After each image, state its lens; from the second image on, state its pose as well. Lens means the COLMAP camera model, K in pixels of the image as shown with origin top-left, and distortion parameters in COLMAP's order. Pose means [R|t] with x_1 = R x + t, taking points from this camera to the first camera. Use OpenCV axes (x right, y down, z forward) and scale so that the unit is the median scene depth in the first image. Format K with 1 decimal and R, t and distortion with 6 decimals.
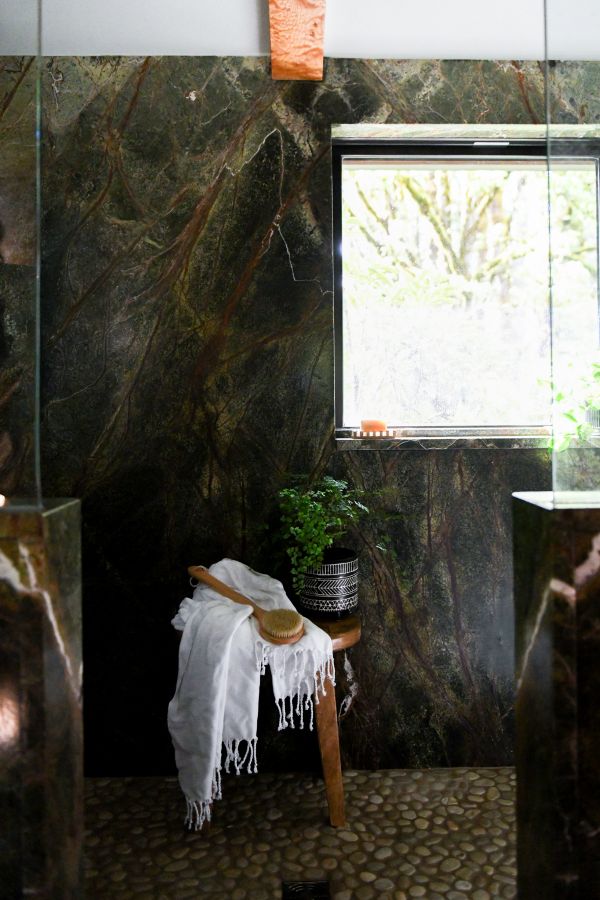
lens RADIAL K [[666.3, 0, 325.5], [0, 666.3, 411.0], [0, 0, 1]] dist [-0.010251, 0.010742]
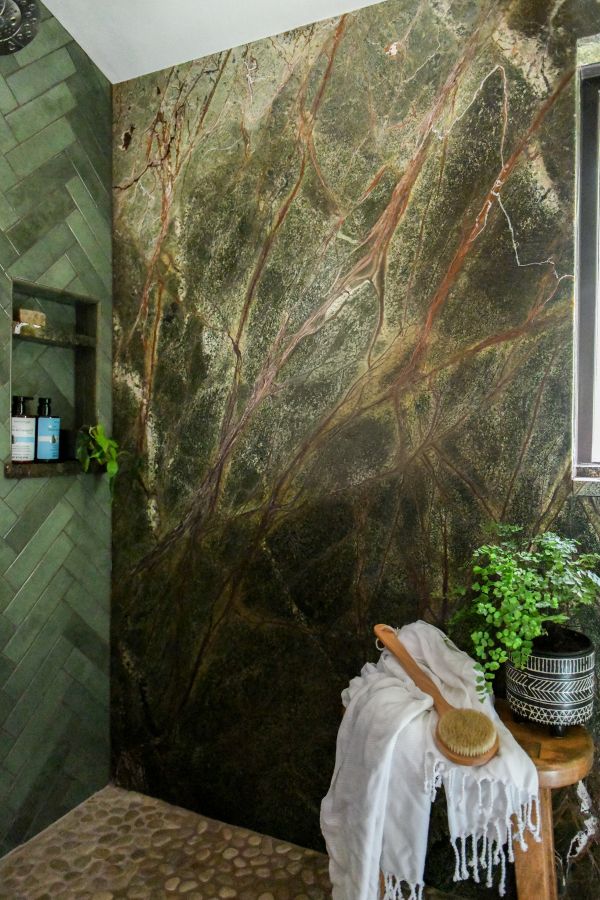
lens RADIAL K [[634.7, 0, 313.5], [0, 634.7, 447.5], [0, 0, 1]] dist [0.003646, -0.000823]
pose [[0.893318, 0.024225, -0.448771, 0.073149], [-0.013319, 0.999535, 0.027444, -0.007529], [0.449227, -0.018540, 0.893225, 0.253477]]
